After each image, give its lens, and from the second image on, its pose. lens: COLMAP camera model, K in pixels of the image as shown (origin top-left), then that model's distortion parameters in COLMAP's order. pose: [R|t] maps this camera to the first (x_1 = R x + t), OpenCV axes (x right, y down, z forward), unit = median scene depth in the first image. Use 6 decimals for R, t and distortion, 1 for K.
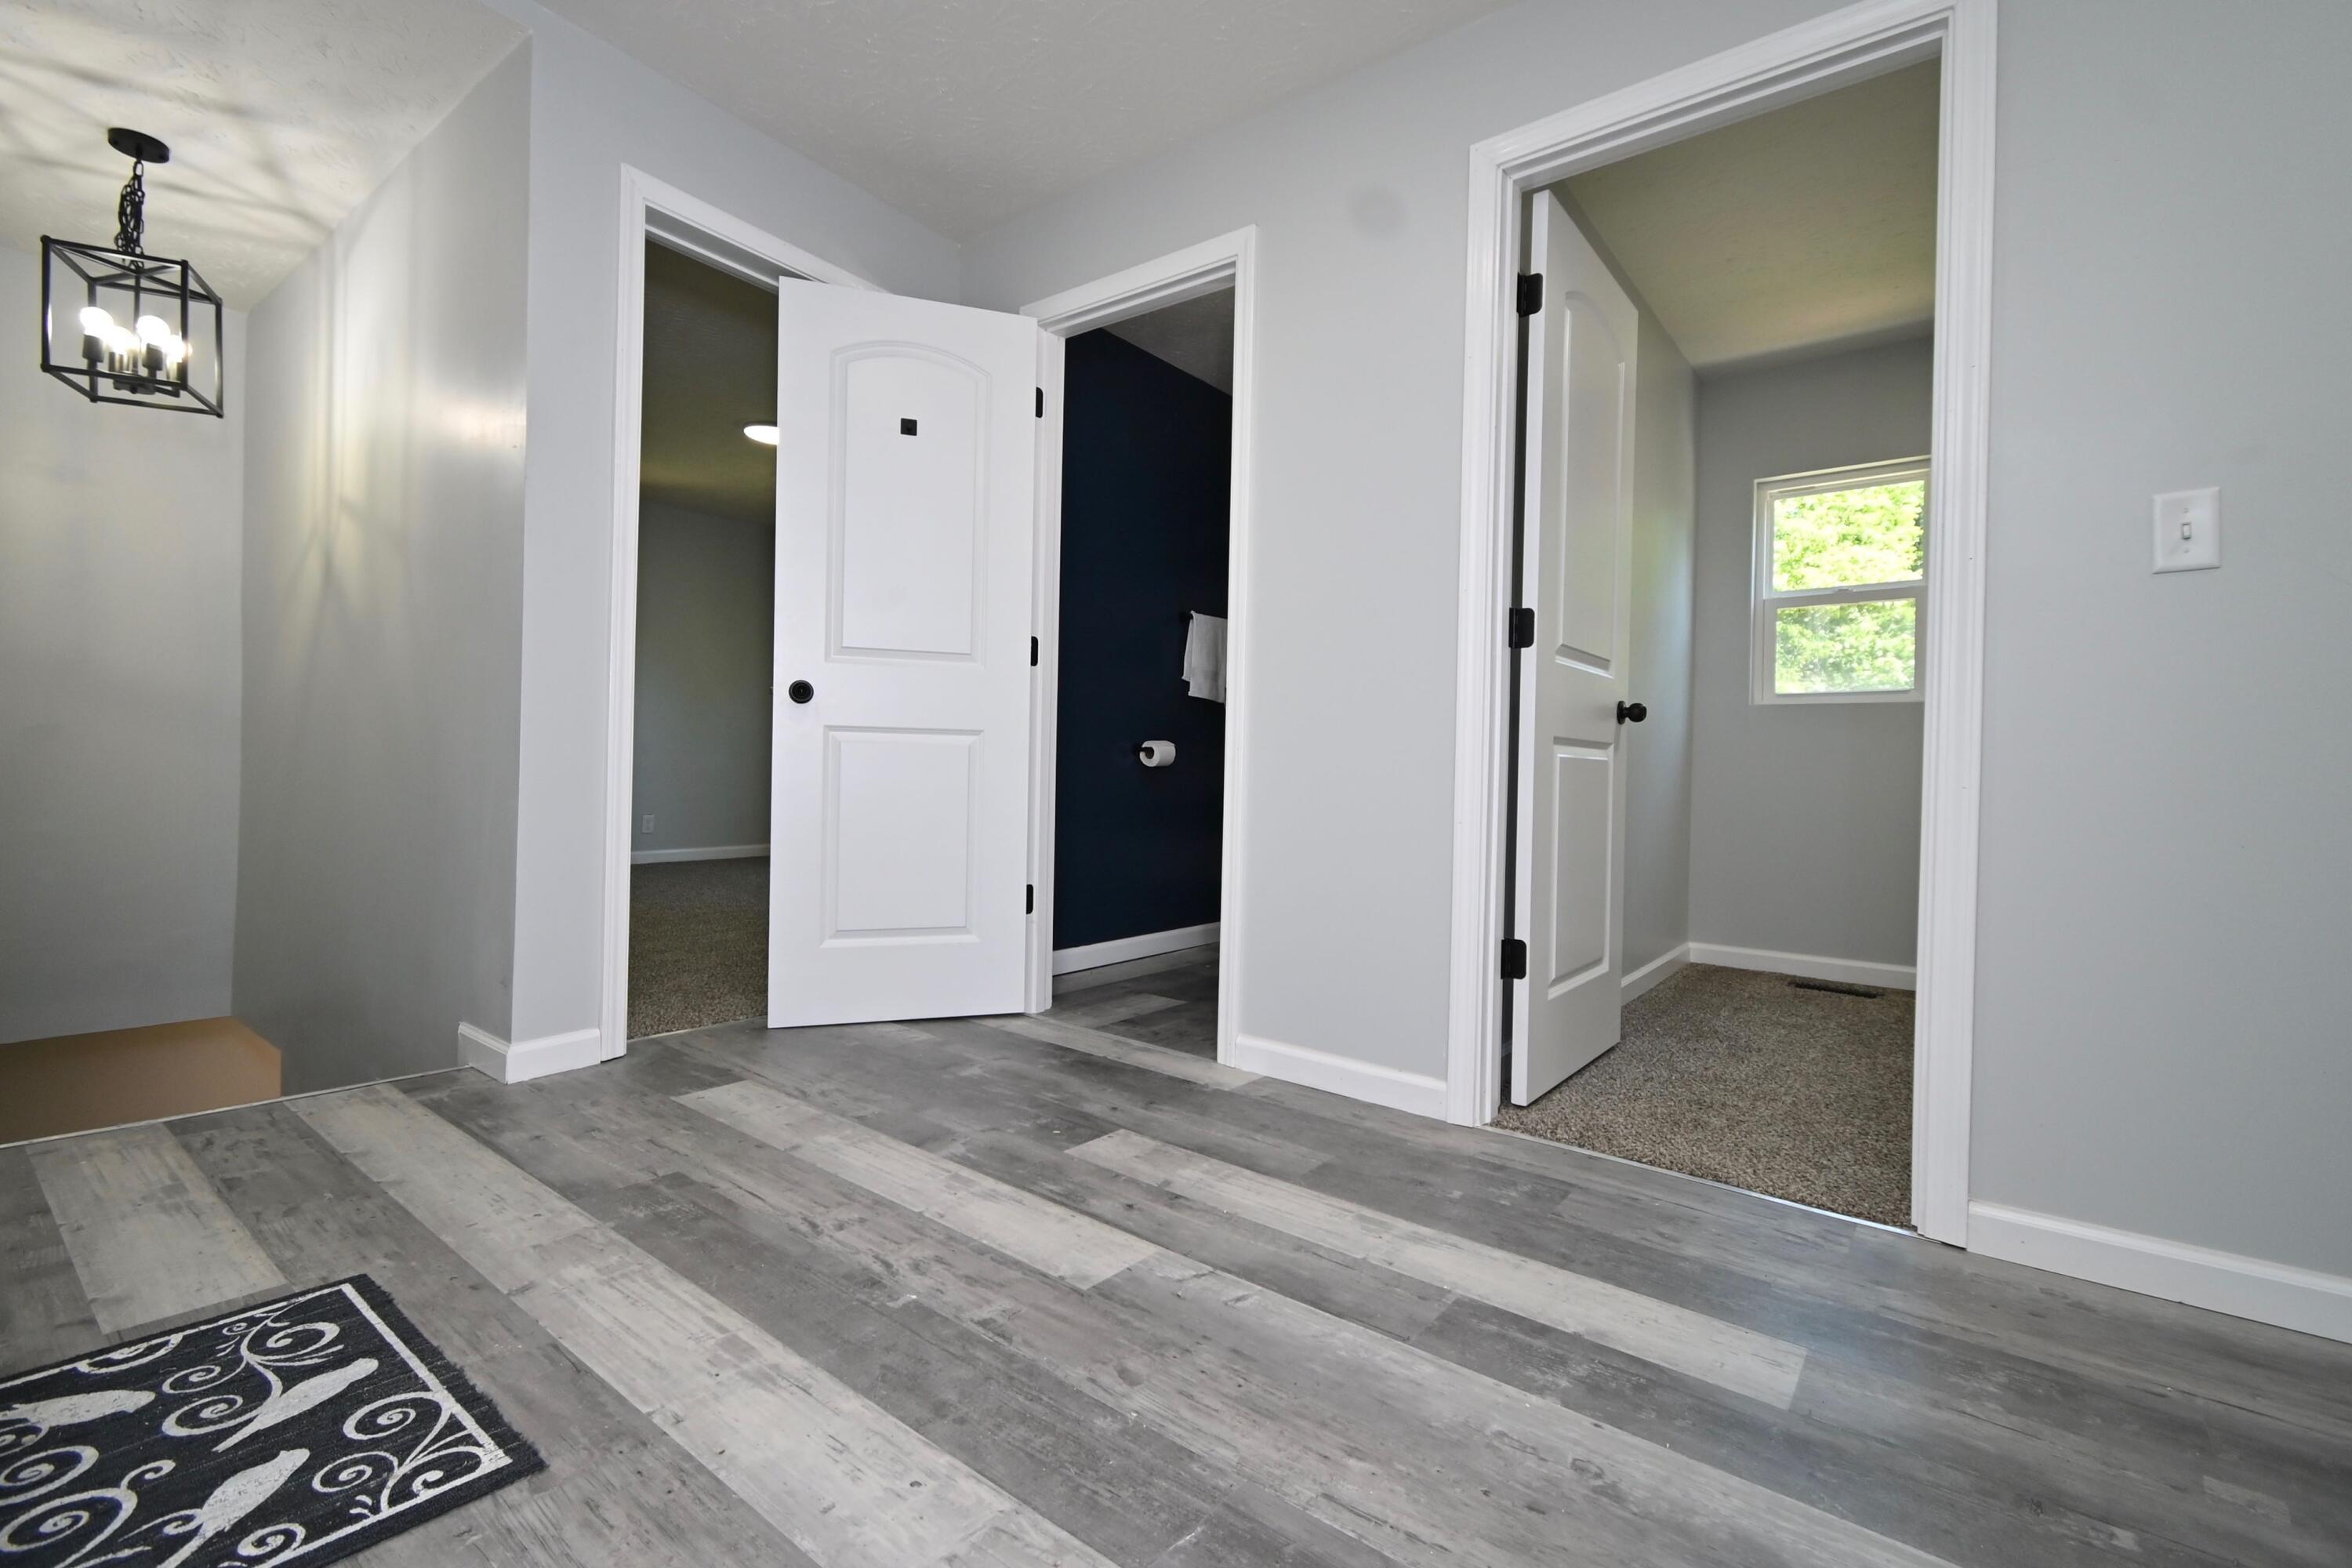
lens RADIAL K [[1043.5, 0, 1161.4], [0, 1043.5, 774.1], [0, 0, 1]] dist [0.001388, -0.000113]
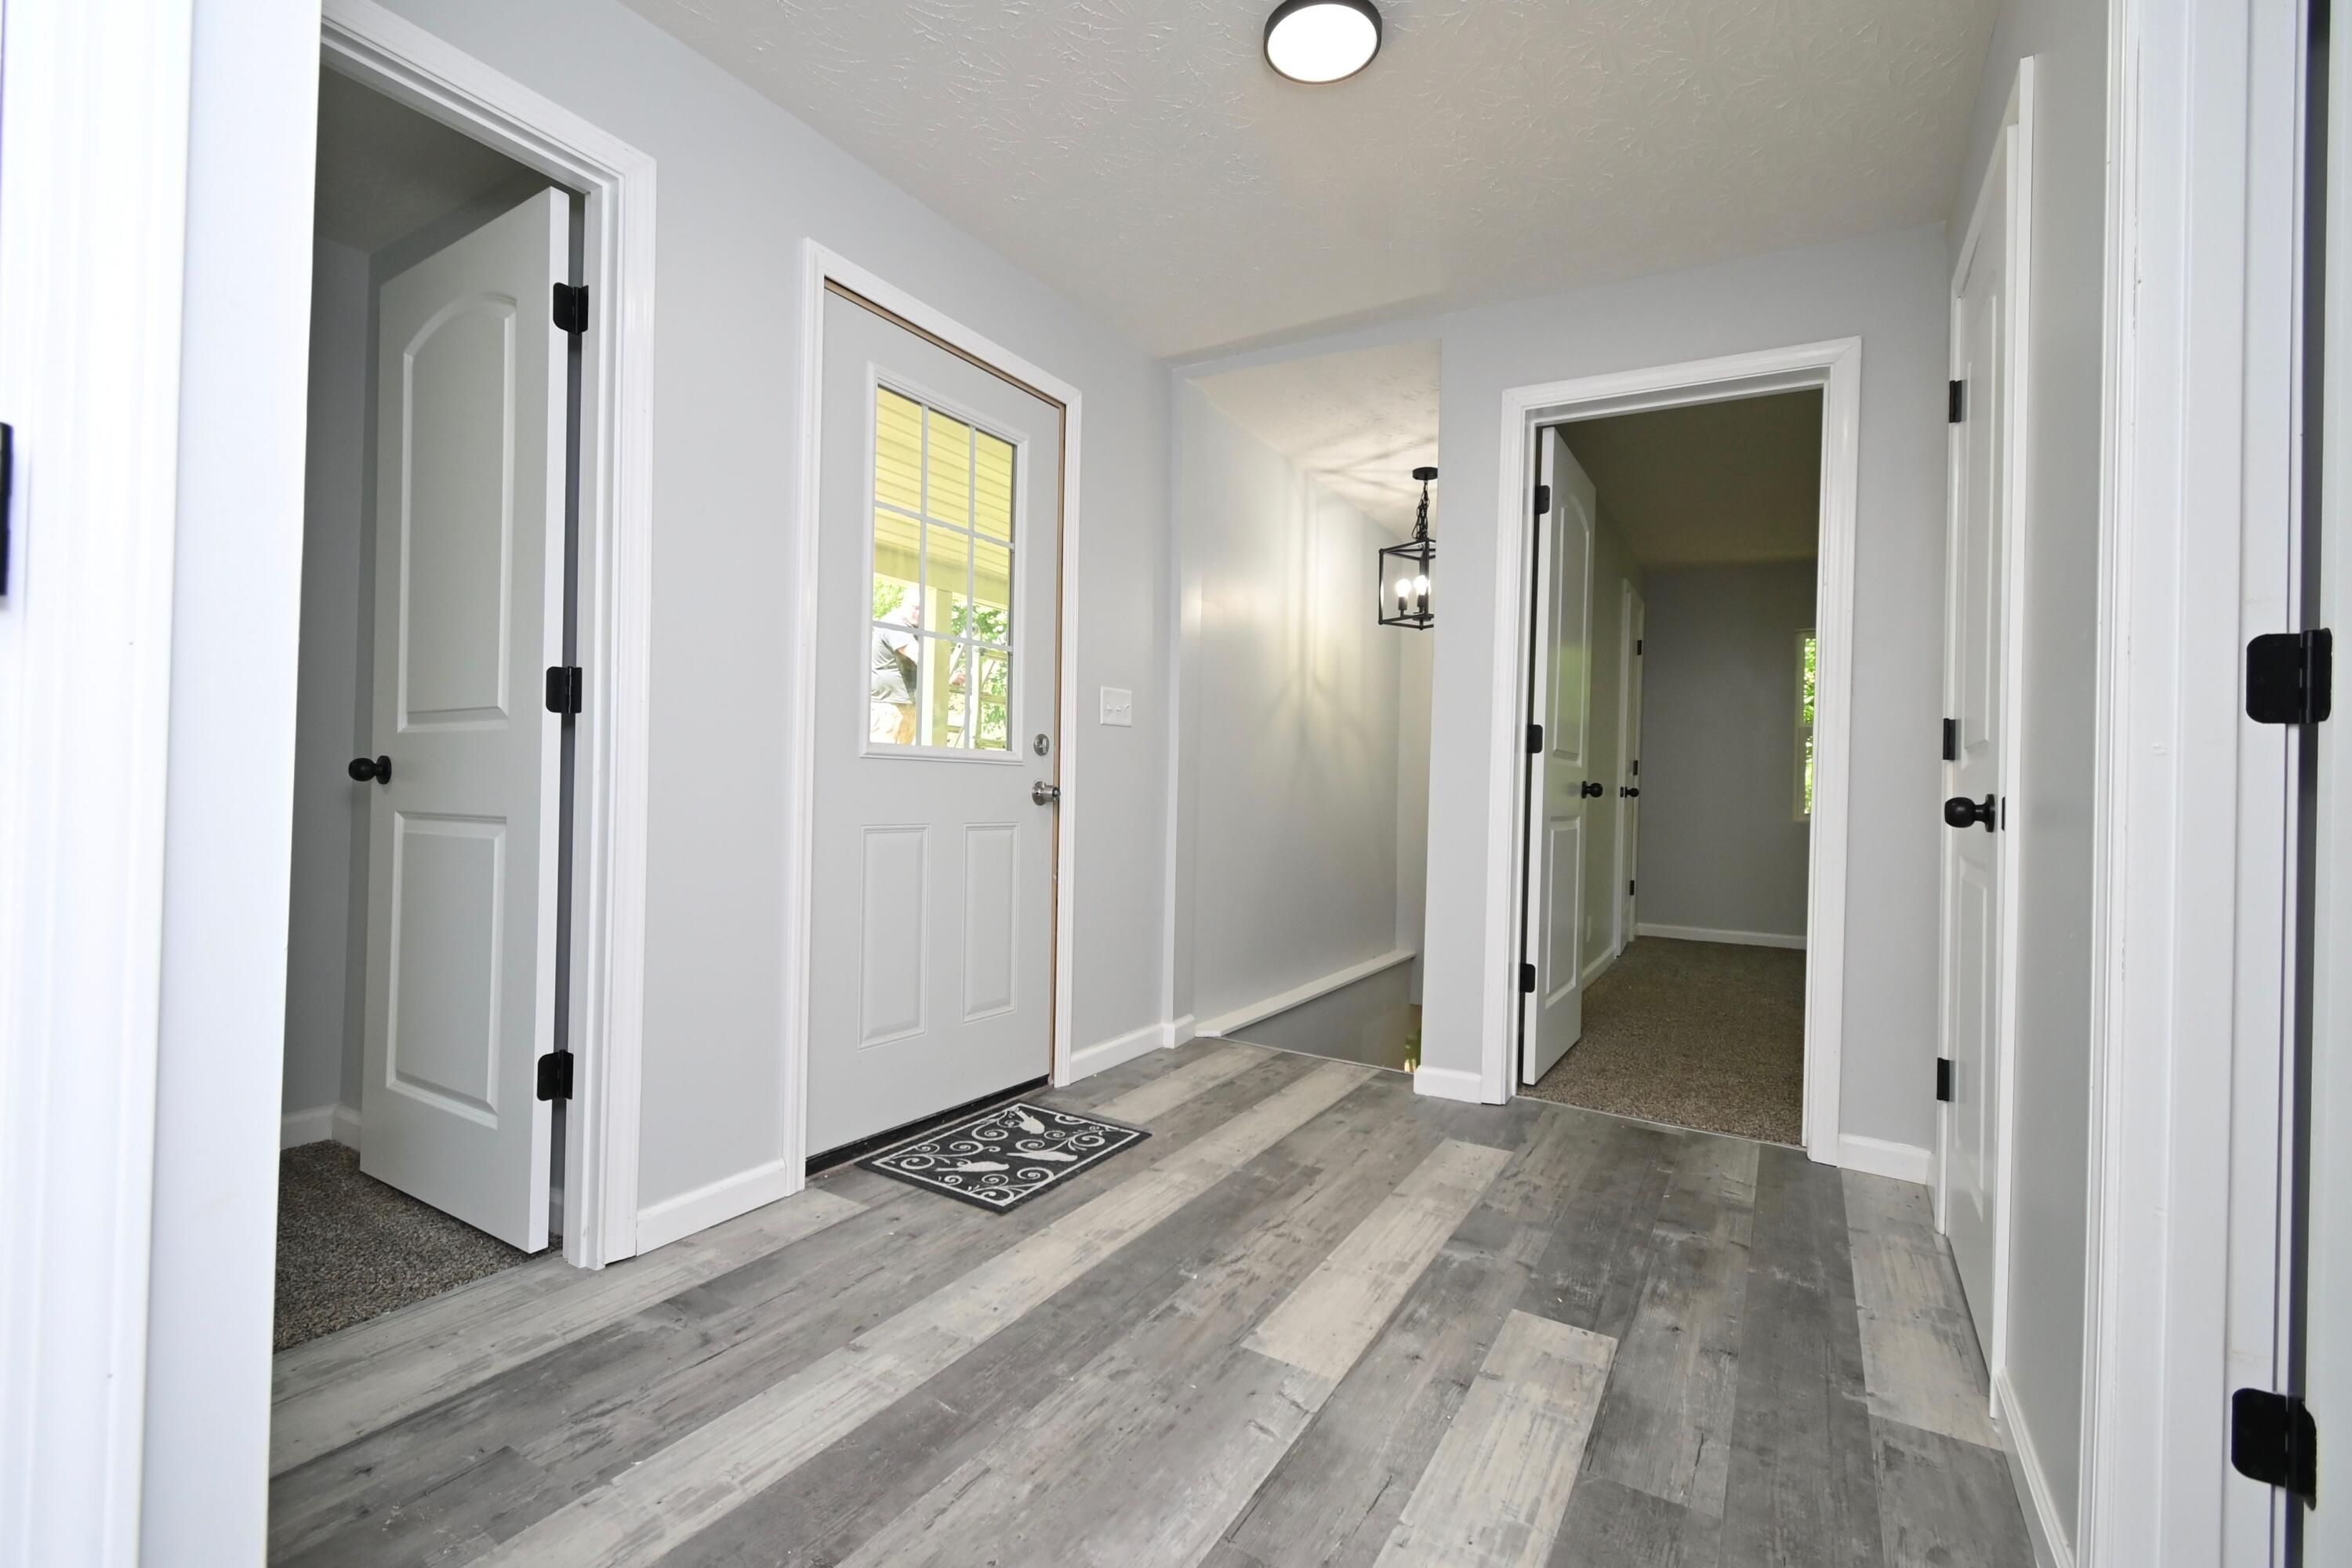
lens RADIAL K [[1033.0, 0, 1158.1], [0, 1033.0, 777.7], [0, 0, 1]] dist [0.003472, -0.004443]
pose [[0.120210, -0.024959, -0.992435, 1.156532], [-0.027839, 0.999206, -0.028502, -0.121083], [0.992358, 0.031055, 0.119419, 0.788429]]
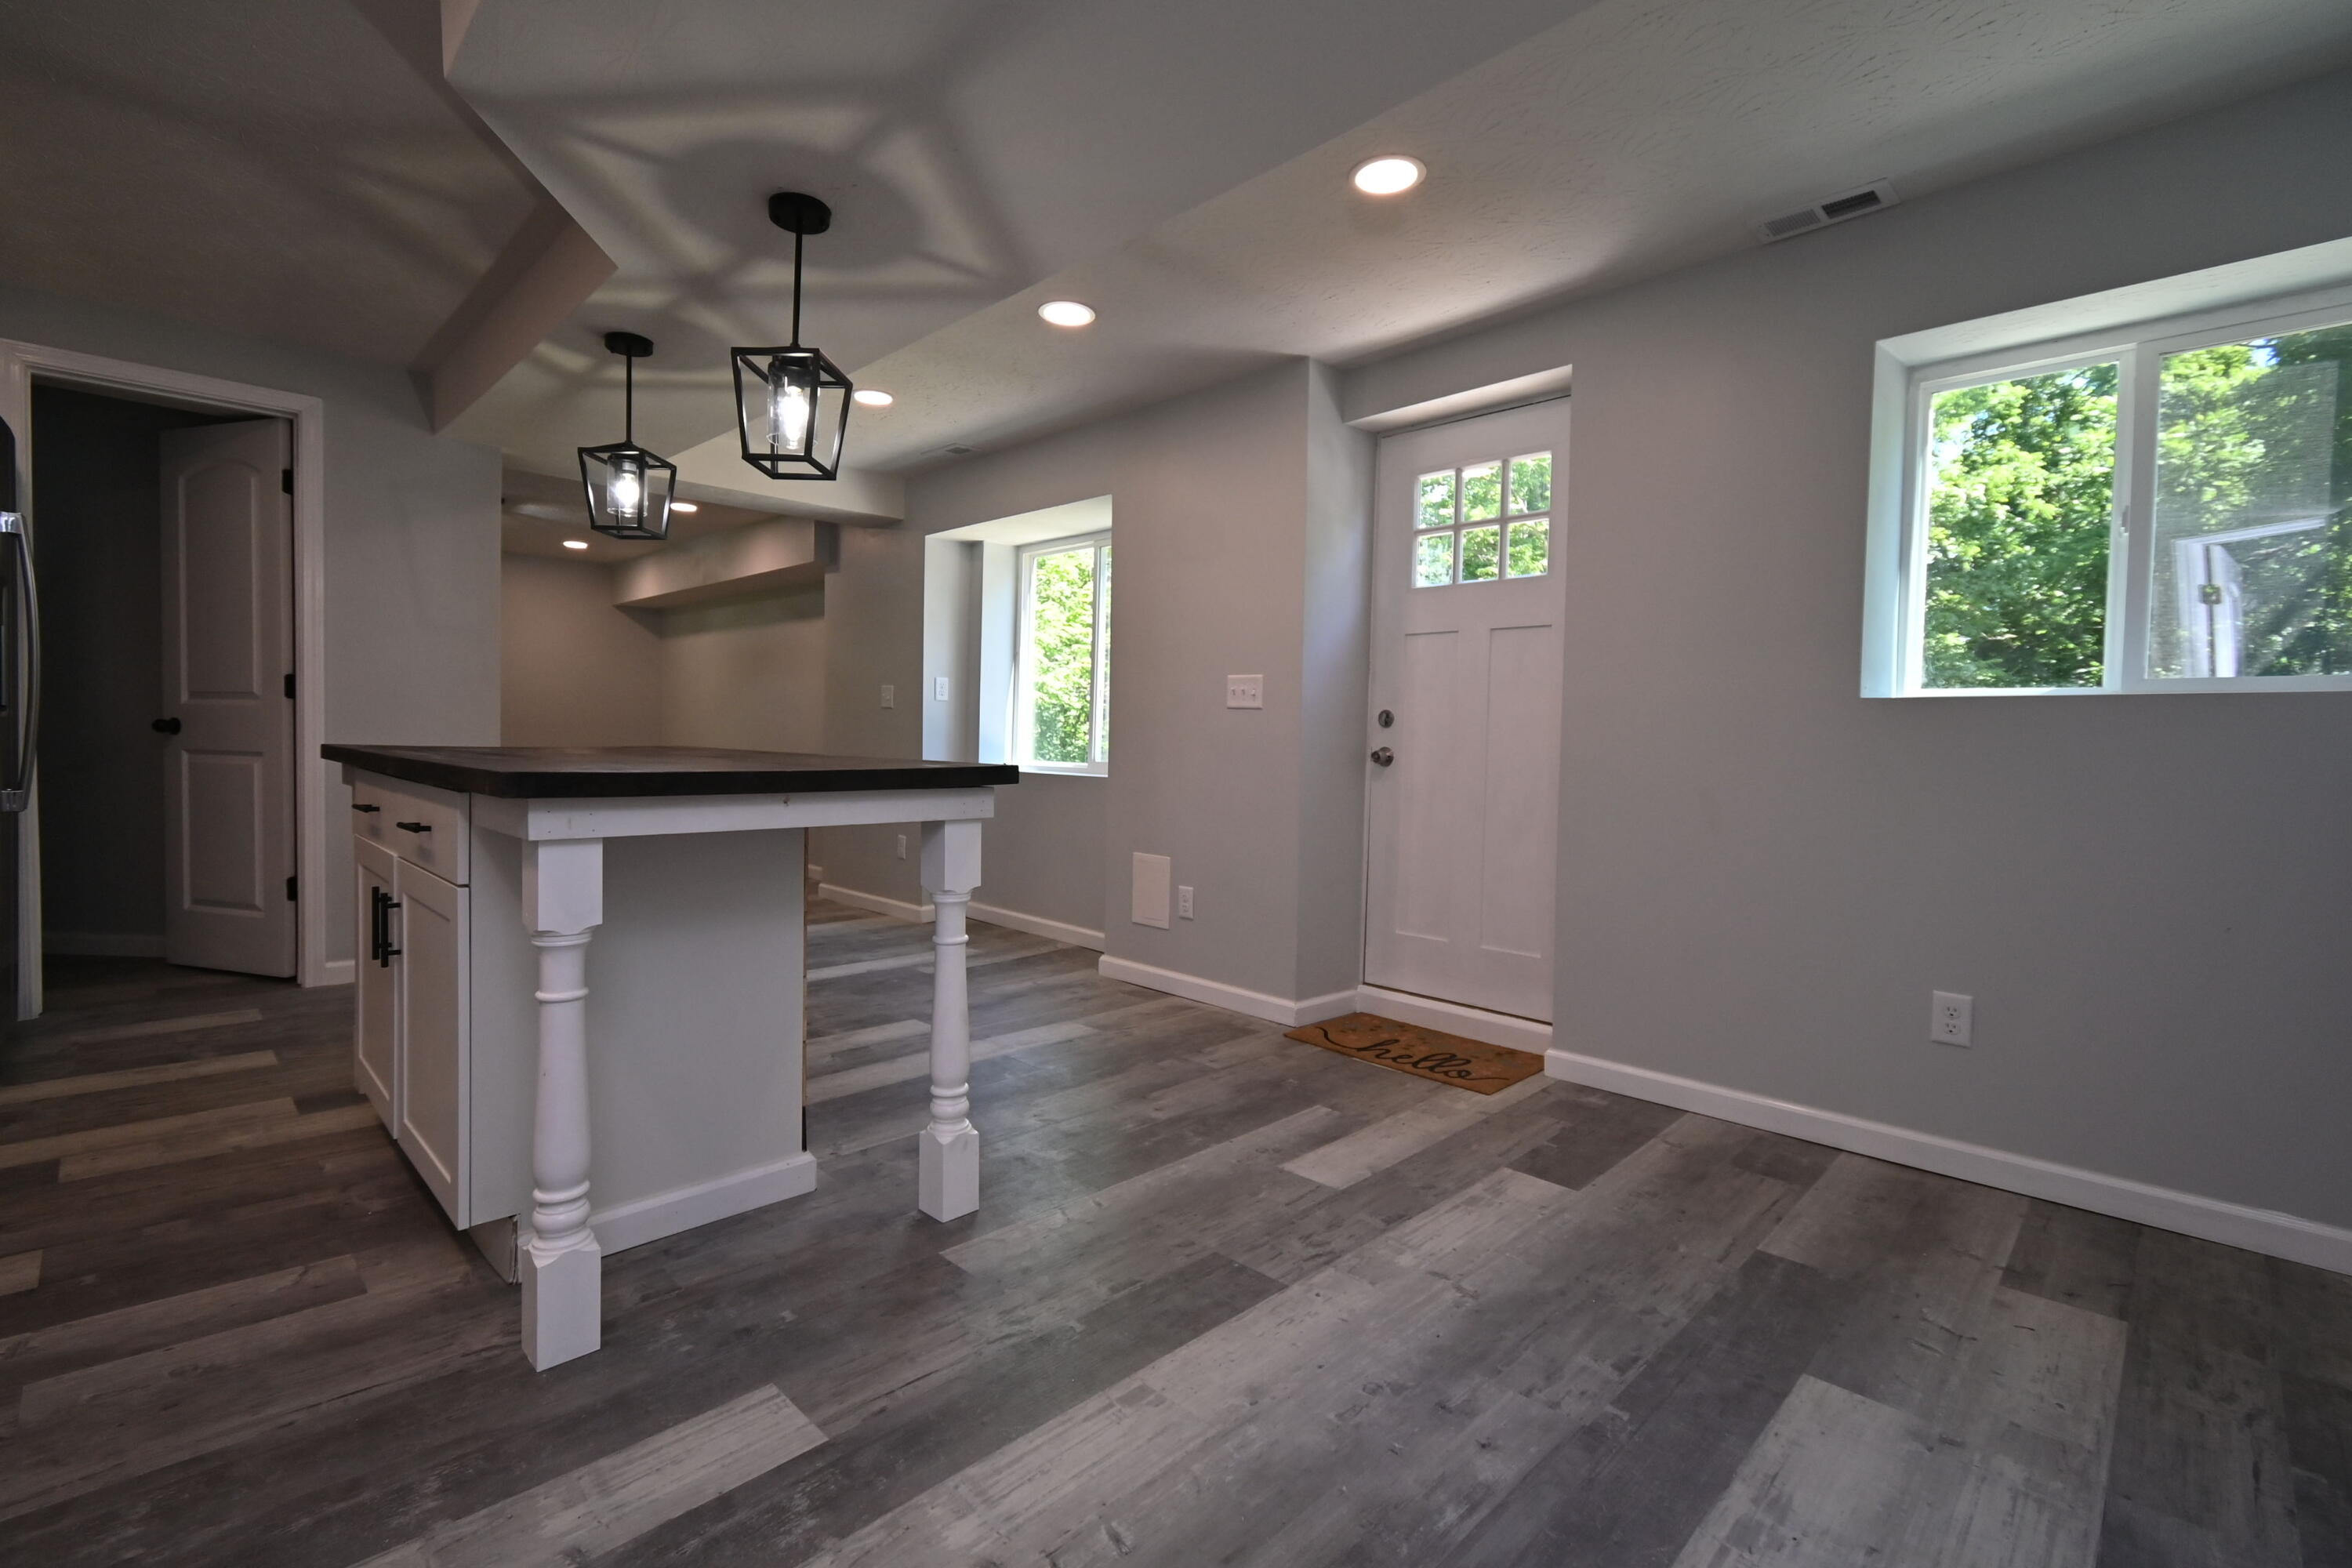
lens RADIAL K [[1043.5, 0, 1161.4], [0, 1043.5, 774.1], [0, 0, 1]] dist [0.001388, -0.000113]
pose [[0.116518, -0.062190, 0.991240, -1.425724], [-0.013588, 0.997844, 0.064201, -0.219928], [-0.993096, -0.020949, 0.115422, 0.785328]]
